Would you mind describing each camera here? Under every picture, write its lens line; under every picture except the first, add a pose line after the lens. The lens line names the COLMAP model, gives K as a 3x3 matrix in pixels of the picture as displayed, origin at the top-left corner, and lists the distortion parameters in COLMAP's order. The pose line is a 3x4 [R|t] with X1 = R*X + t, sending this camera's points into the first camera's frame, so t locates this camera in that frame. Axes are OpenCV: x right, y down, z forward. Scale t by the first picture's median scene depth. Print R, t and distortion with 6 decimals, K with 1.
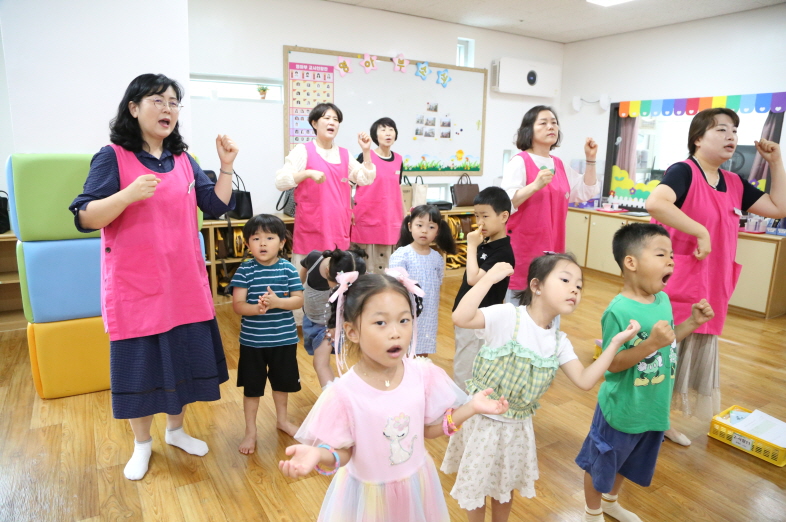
lens RADIAL K [[555.1, 0, 396.3], [0, 555.1, 260.7], [0, 0, 1]] dist [-0.100896, 0.058414]
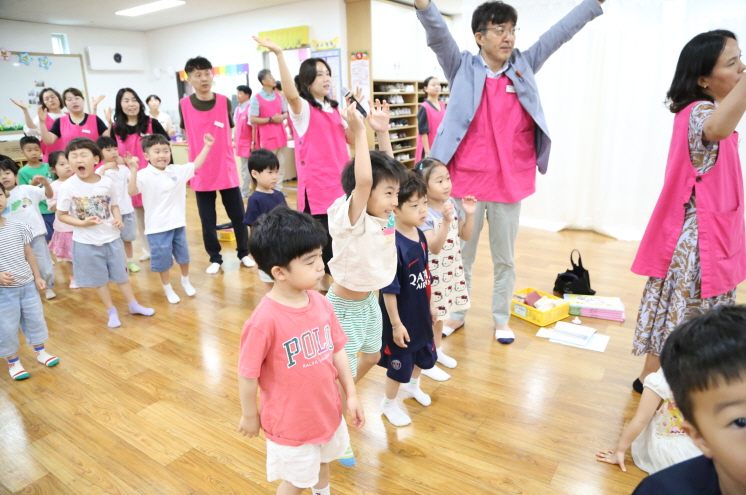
lens RADIAL K [[526.8, 0, 377.8], [0, 526.8, 246.1], [0, 0, 1]] dist [-0.100896, 0.058414]
pose [[0.923153, -0.153471, 0.352469, 0.374192], [0.127348, 0.987173, 0.096295, 0.140351], [-0.362727, -0.044009, 0.930856, -0.637496]]
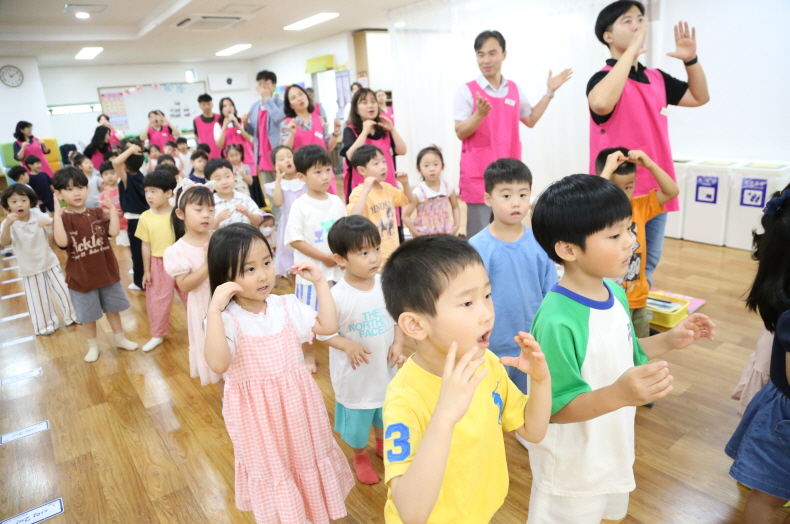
lens RADIAL K [[525.7, 0, 400.8], [0, 525.7, 273.8], [0, 0, 1]] dist [-0.063176, 0.018437]
pose [[0.990265, -0.126257, 0.058611, 0.784472], [0.118893, 0.986159, 0.115567, 0.277116], [-0.072390, -0.107473, 0.991569, -1.255627]]
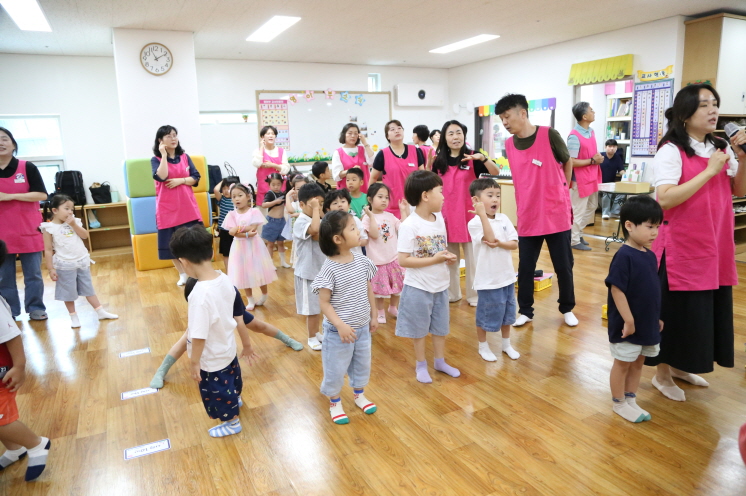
lens RADIAL K [[526.8, 0, 380.6], [0, 526.8, 249.0], [0, 0, 1]] dist [-0.100896, 0.058414]
pose [[0.994492, -0.037001, -0.098064, 0.292779], [0.036507, 0.999310, -0.006822, 0.116230], [0.098248, 0.003204, 0.995157, -0.525277]]
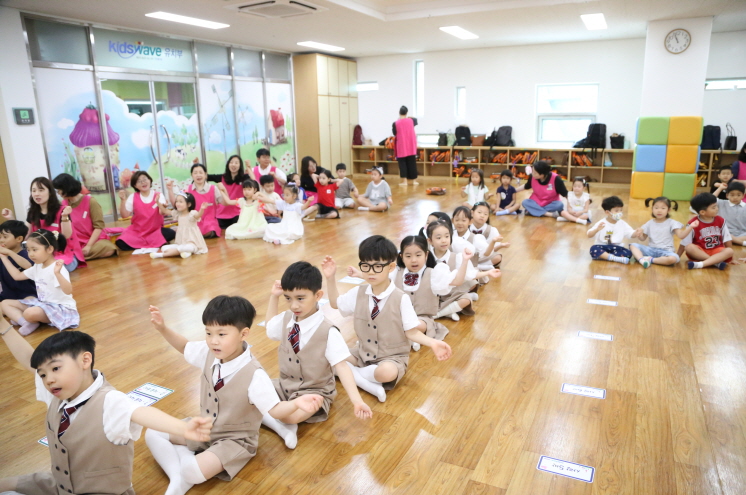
lens RADIAL K [[526.8, 0, 367.3], [0, 526.8, 251.8], [0, 0, 1]] dist [-0.100896, 0.058414]
pose [[0.510193, 0.180639, -0.840876, 0.578651], [-0.144357, 0.981810, 0.123328, 0.217977], [0.847858, 0.058466, 0.526989, -0.933216]]
